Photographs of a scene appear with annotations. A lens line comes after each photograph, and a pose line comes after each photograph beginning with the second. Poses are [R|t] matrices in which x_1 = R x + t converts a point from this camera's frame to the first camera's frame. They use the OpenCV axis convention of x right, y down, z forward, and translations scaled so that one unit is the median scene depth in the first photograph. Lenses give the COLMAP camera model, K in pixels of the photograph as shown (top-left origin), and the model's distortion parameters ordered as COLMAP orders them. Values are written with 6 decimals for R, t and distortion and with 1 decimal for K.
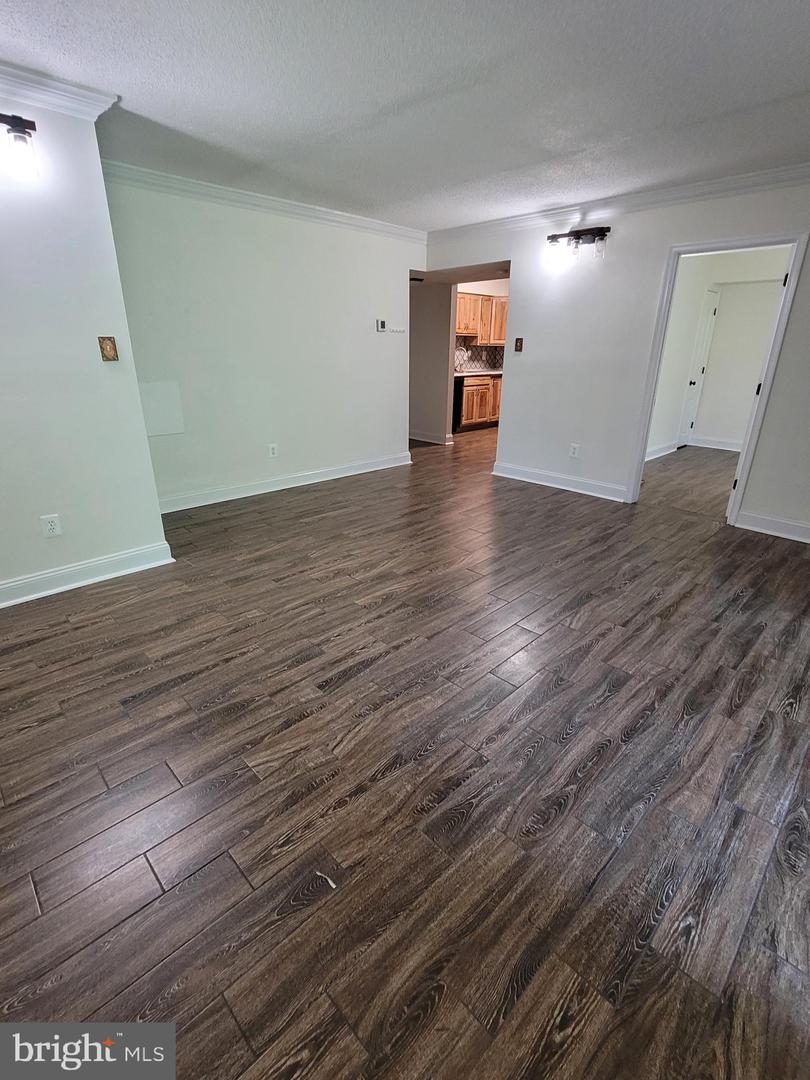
lens RADIAL K [[511.3, 0, 407.3], [0, 511.3, 536.8], [0, 0, 1]] dist [-0.006577, 0.001264]
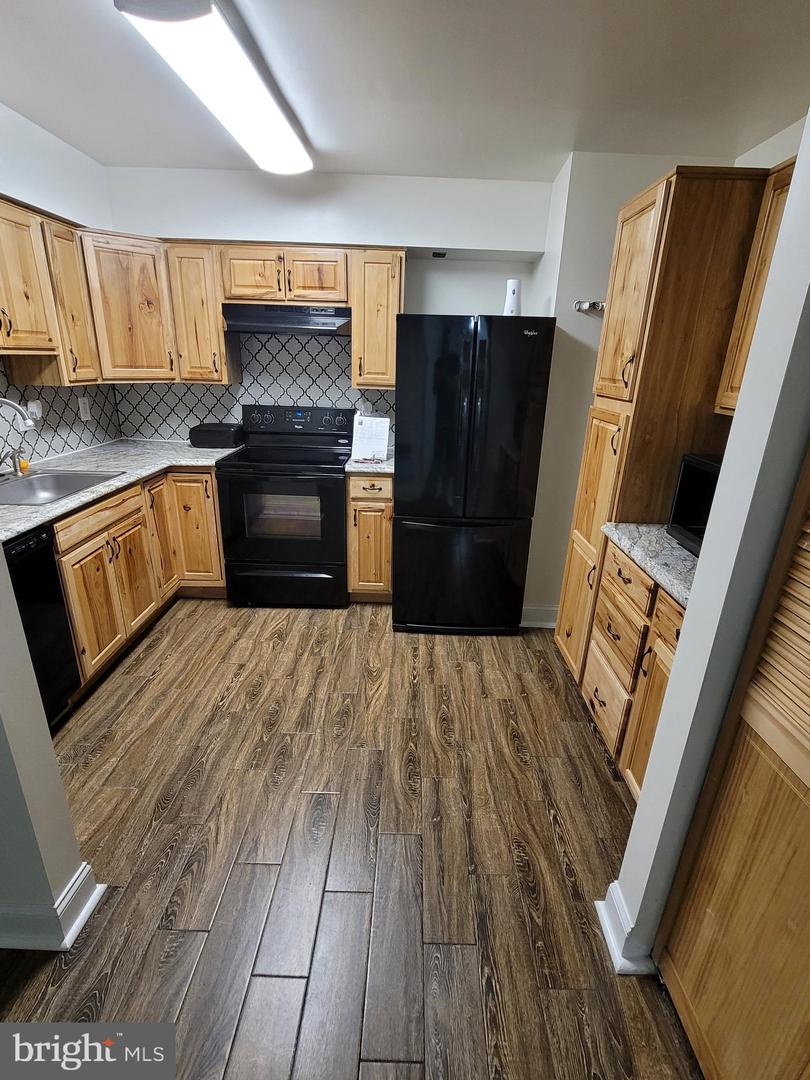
lens RADIAL K [[511.3, 0, 407.1], [0, 511.3, 543.0], [0, 0, 1]] dist [-0.006577, 0.001264]
pose [[0.719816, -0.226315, 0.656236, 0.032750], [0.222237, 0.970736, 0.091007, -0.134247], [-0.657628, 0.080332, 0.749047, 0.325956]]
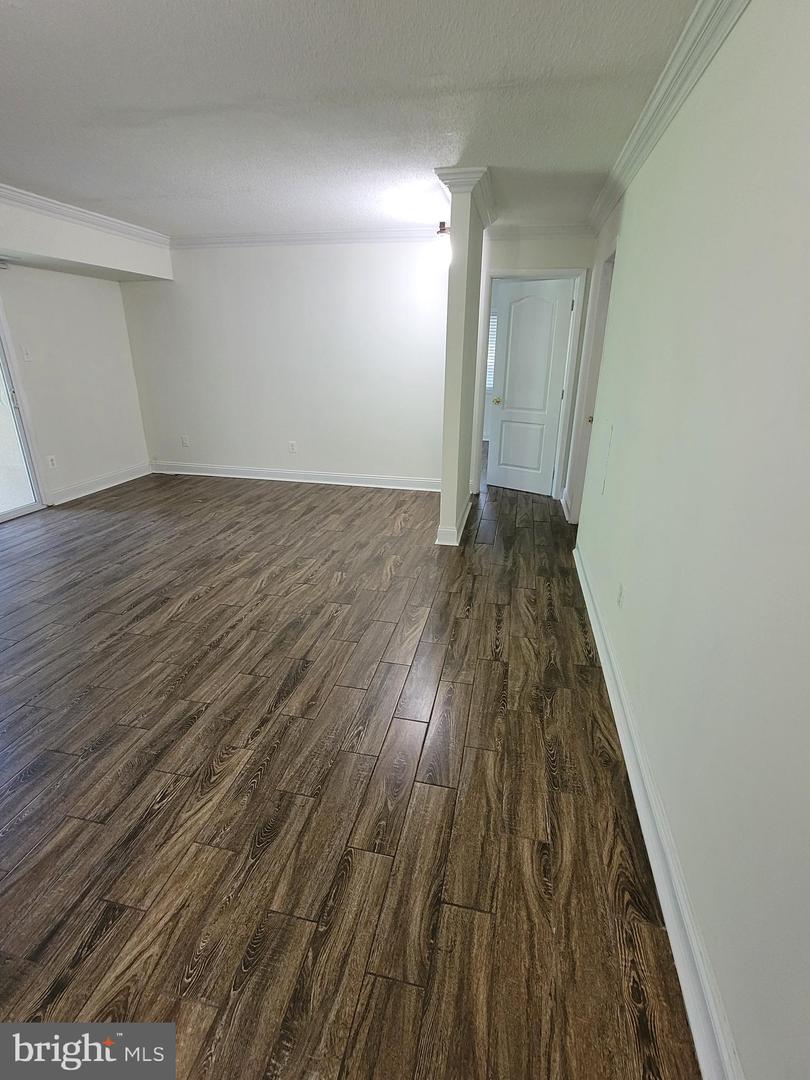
lens RADIAL K [[511.3, 0, 406.4], [0, 511.3, 540.2], [0, 0, 1]] dist [-0.006577, 0.001264]
pose [[-0.838002, 0.175811, -0.516569, 0.320936], [-0.209934, 0.769932, 0.602605, -0.976356], [0.503667, 0.613429, -0.608296, 2.476146]]
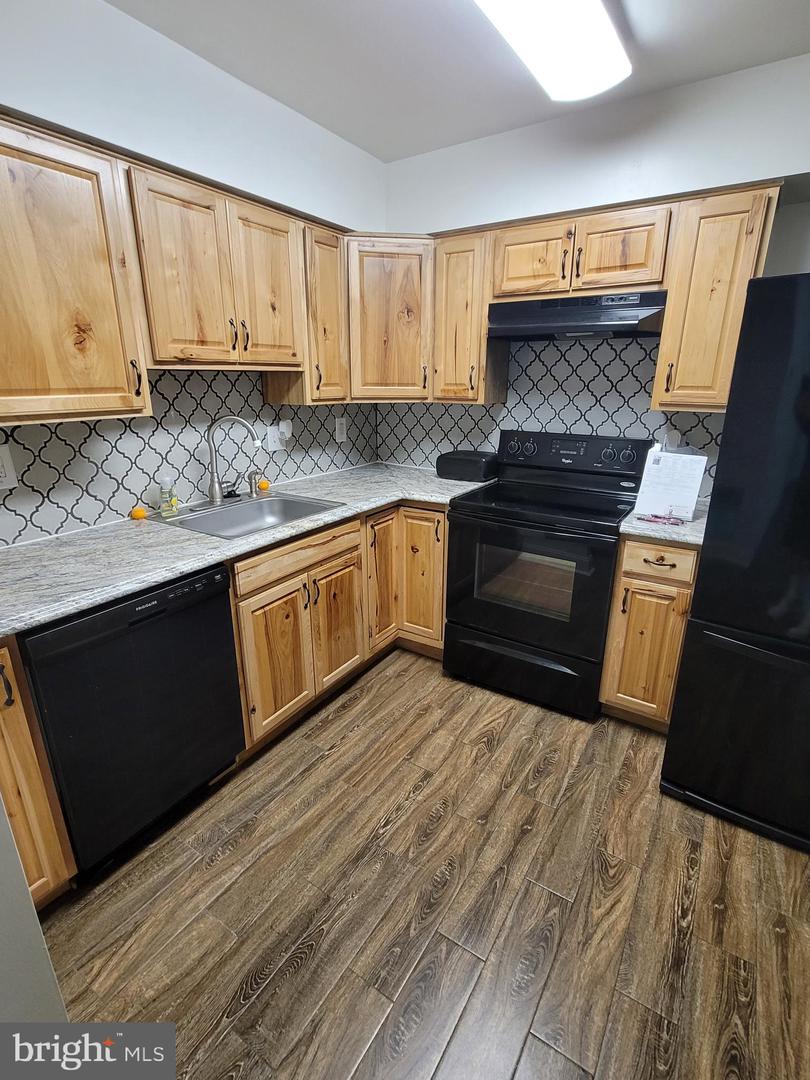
lens RADIAL K [[511.3, 0, 409.8], [0, 511.3, 540.7], [0, 0, 1]] dist [-0.006577, 0.001264]
pose [[0.978391, -0.069178, 0.194848, 0.067043], [0.078386, 0.996123, -0.039940, -0.143729], [-0.191330, 0.054351, 0.980020, 0.362522]]
